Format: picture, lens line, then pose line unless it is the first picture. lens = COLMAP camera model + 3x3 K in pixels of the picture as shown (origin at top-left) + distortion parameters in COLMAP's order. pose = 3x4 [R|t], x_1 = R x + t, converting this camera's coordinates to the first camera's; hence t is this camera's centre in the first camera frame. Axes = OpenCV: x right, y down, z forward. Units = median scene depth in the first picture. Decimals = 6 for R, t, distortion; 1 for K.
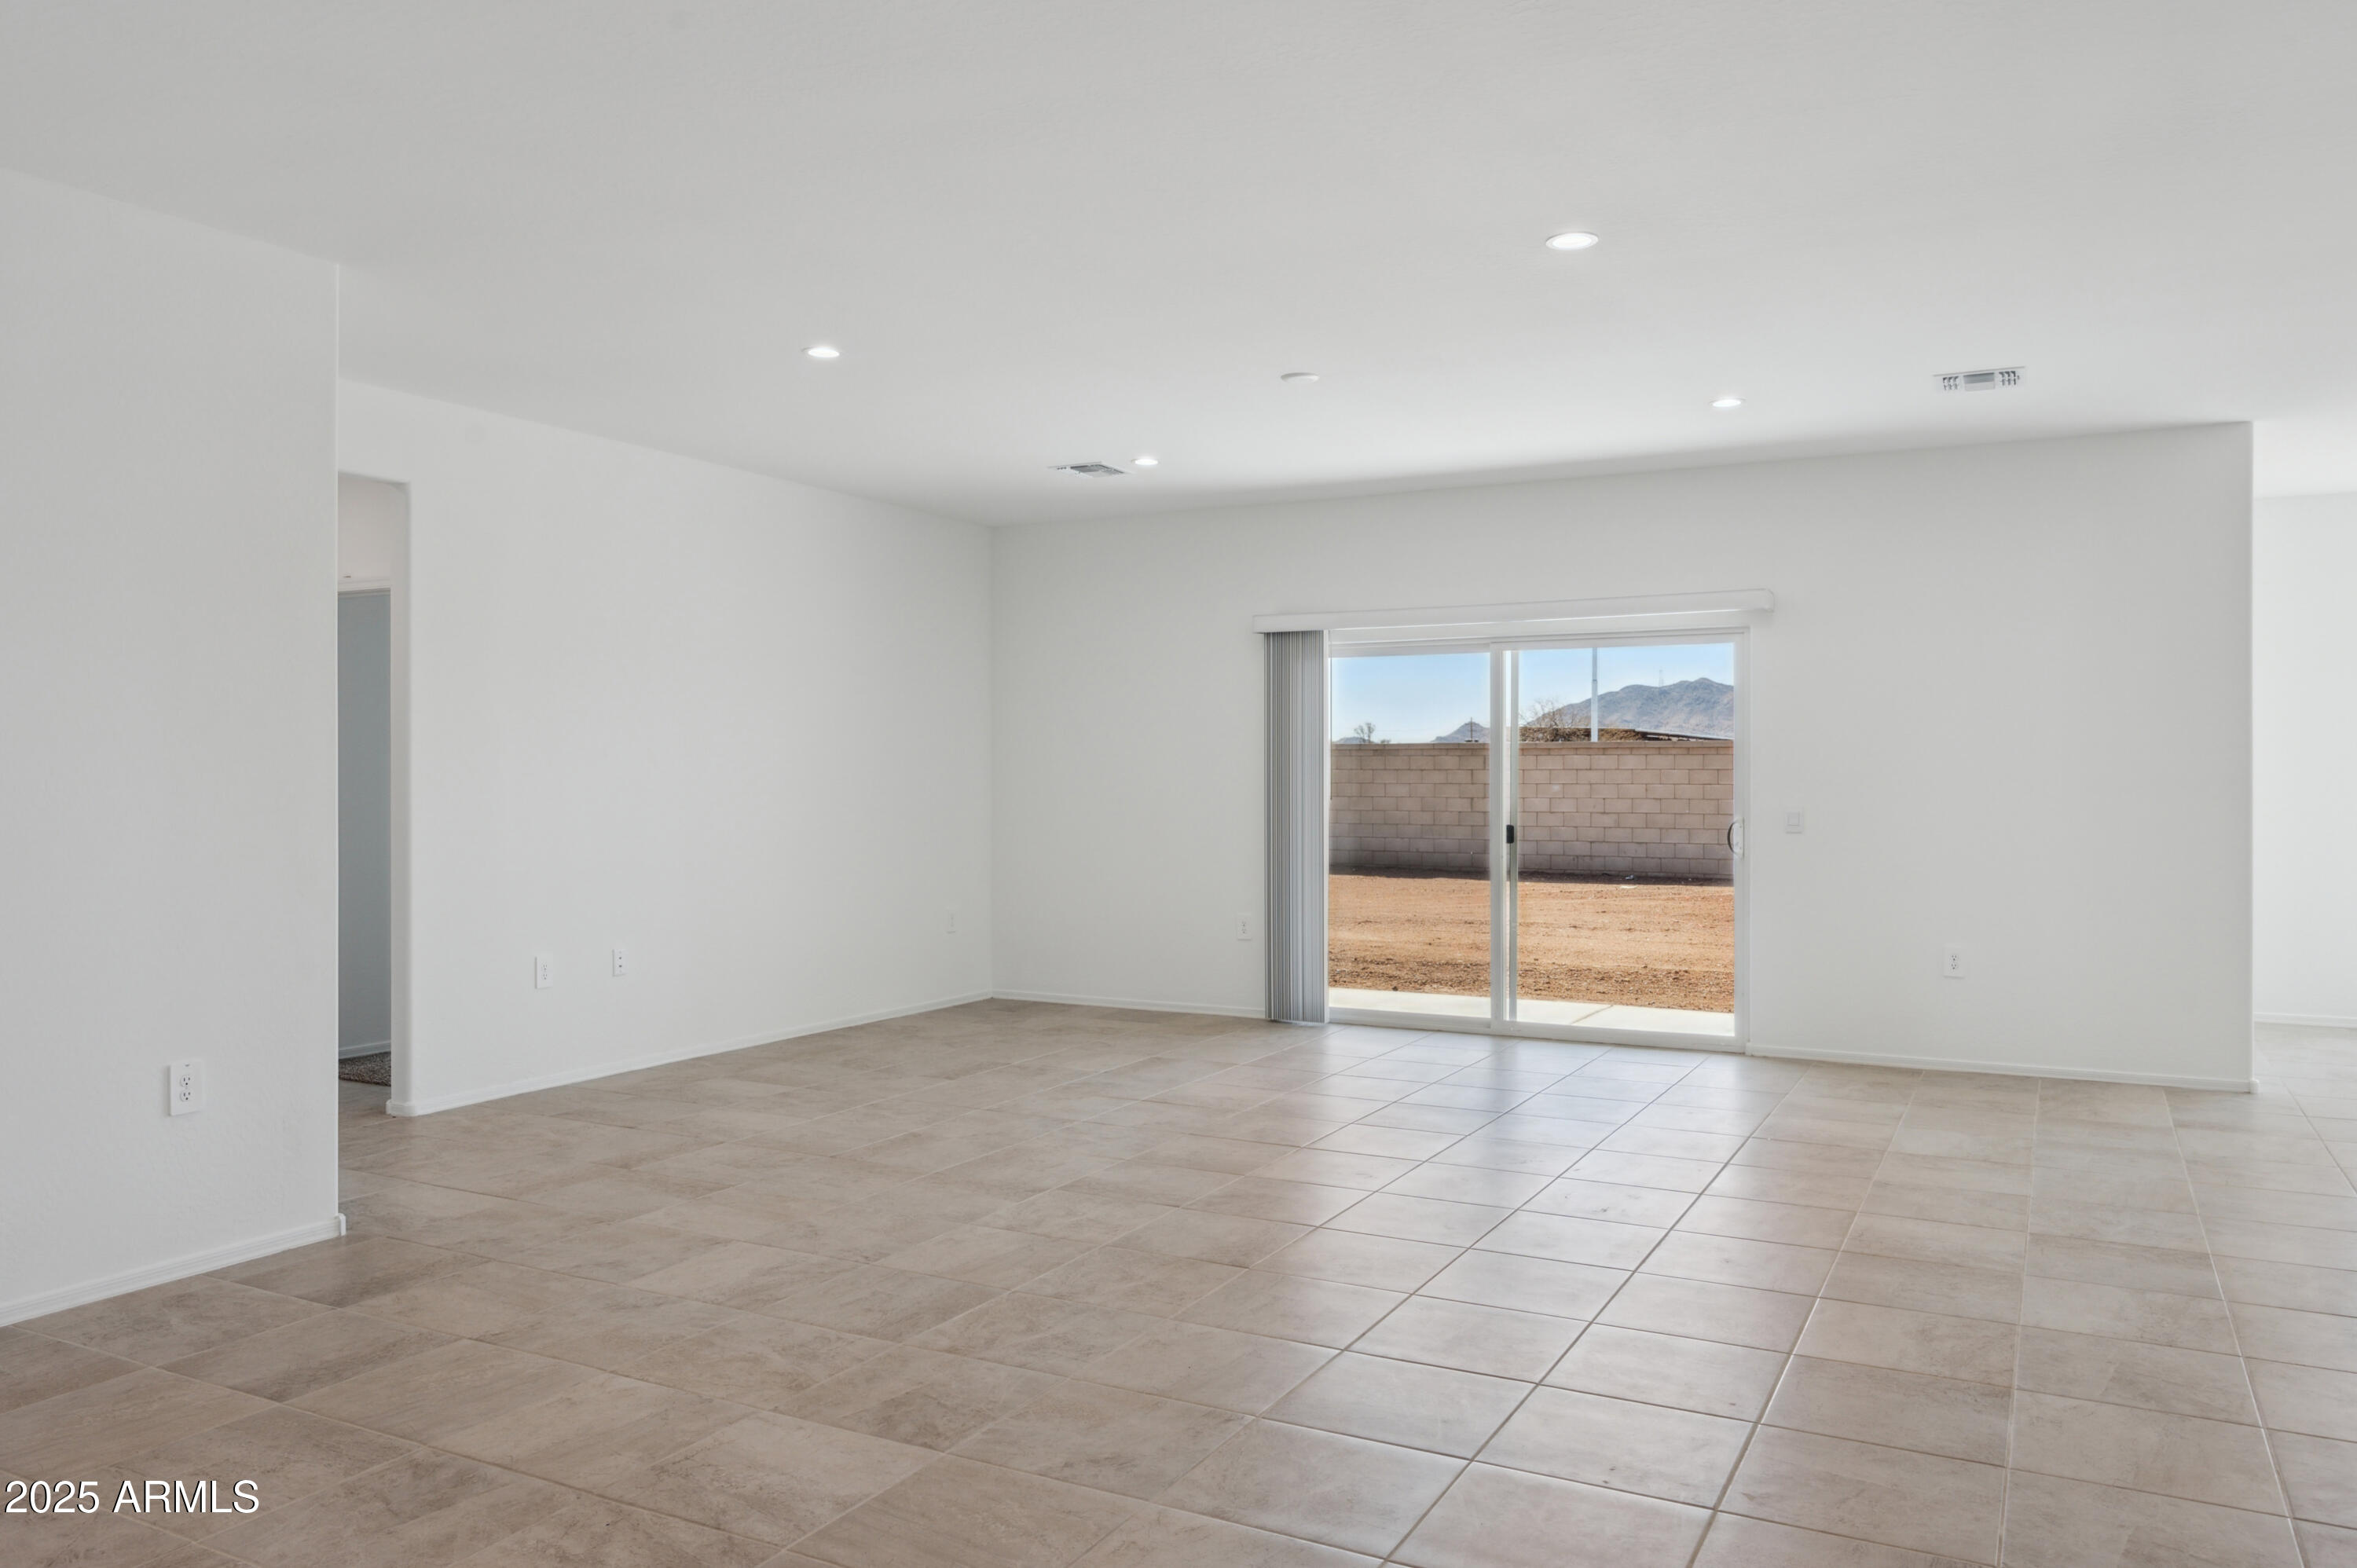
lens RADIAL K [[1637.2, 0, 1177.8], [0, 1637.2, 777.6], [0, 0, 1]] dist [-0.004758, -0.000965]
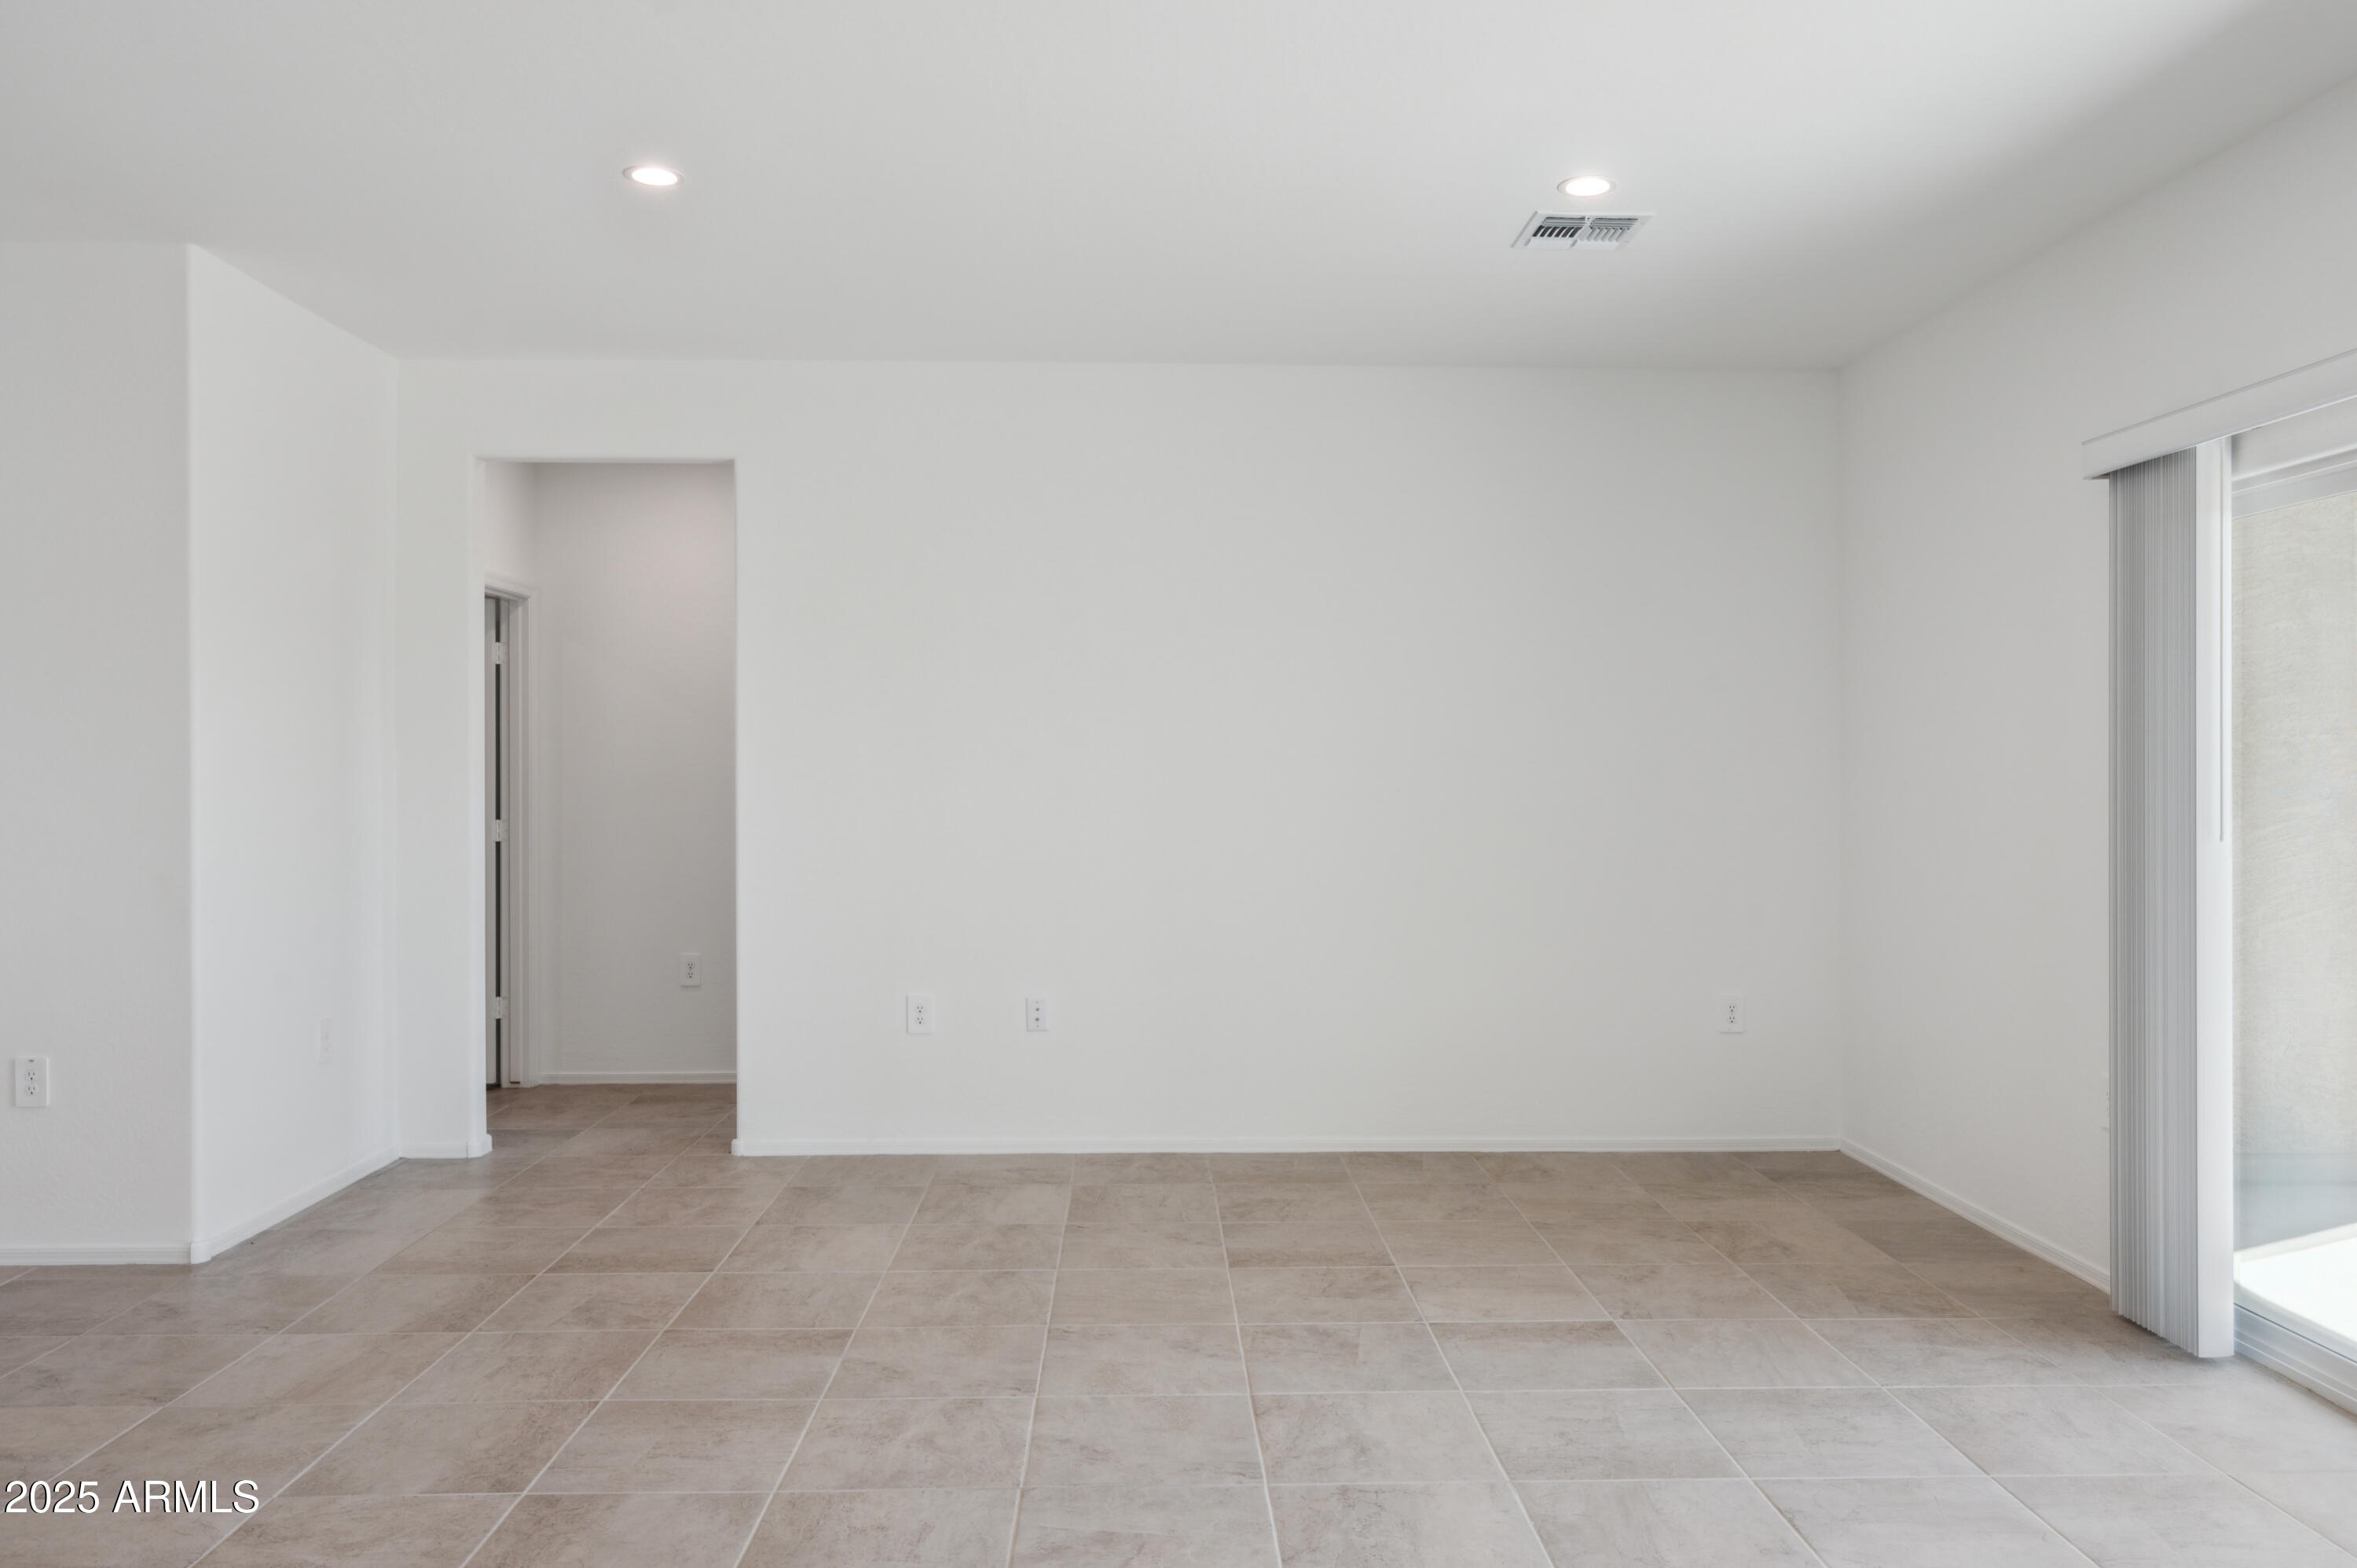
lens RADIAL K [[1652.2, 0, 1180.5], [0, 1652.2, 789.2], [0, 0, 1]] dist [-0.001500, -0.000495]
pose [[0.501609, 0.003169, -0.865089, 0.451408], [-0.000556, 0.999994, 0.003341, -0.000027], [0.865094, -0.001195, 0.501608, 0.752236]]
